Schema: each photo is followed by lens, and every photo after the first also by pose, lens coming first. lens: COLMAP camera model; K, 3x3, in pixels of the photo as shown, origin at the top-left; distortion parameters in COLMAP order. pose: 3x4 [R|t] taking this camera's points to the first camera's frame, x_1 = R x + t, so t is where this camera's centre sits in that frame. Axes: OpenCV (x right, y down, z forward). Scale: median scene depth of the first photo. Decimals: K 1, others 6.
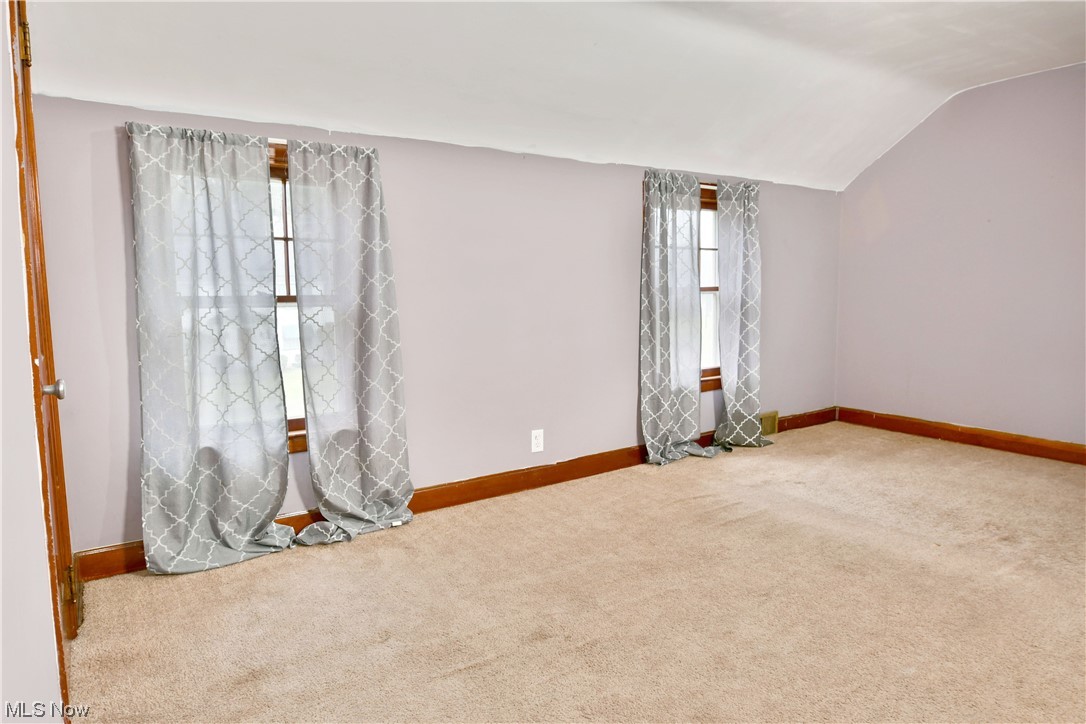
lens RADIAL K [[676.4, 0, 537.0], [0, 676.4, 369.3], [0, 0, 1]] dist [-0.011858, -0.004808]
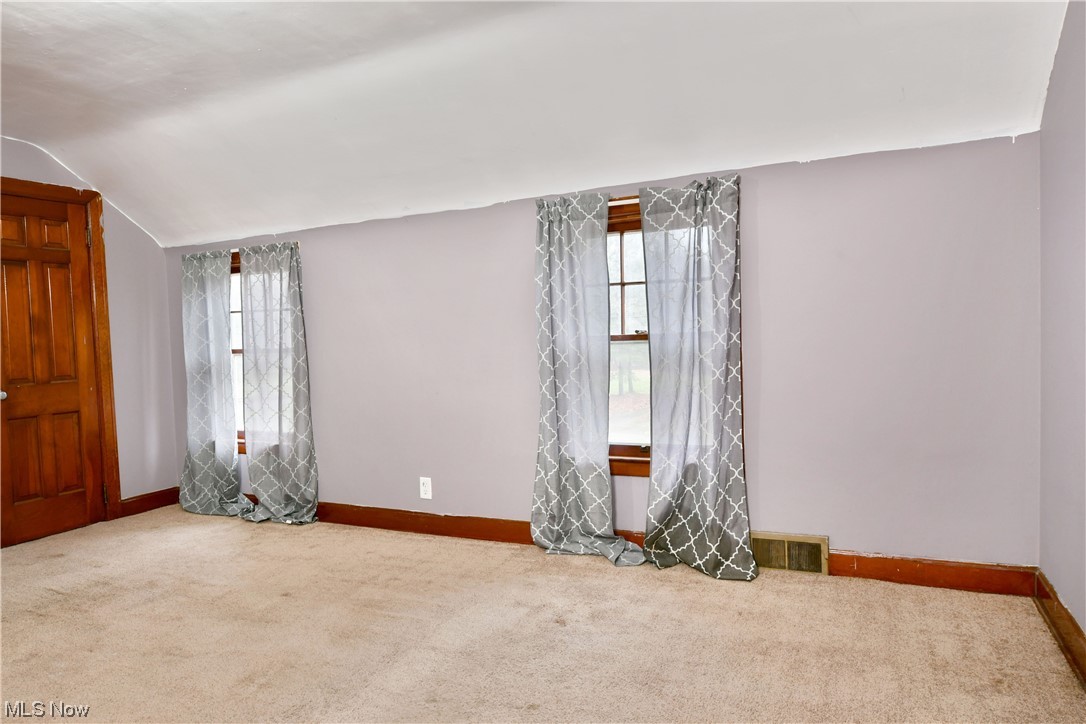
lens RADIAL K [[676.4, 0, 537.1], [0, 676.4, 357.7], [0, 0, 1]] dist [-0.011858, -0.004808]
pose [[0.494091, 0.026736, -0.868999, 0.864059], [-0.073758, 0.997213, -0.011256, -0.082214], [0.866276, 0.069657, 0.494686, 0.557937]]
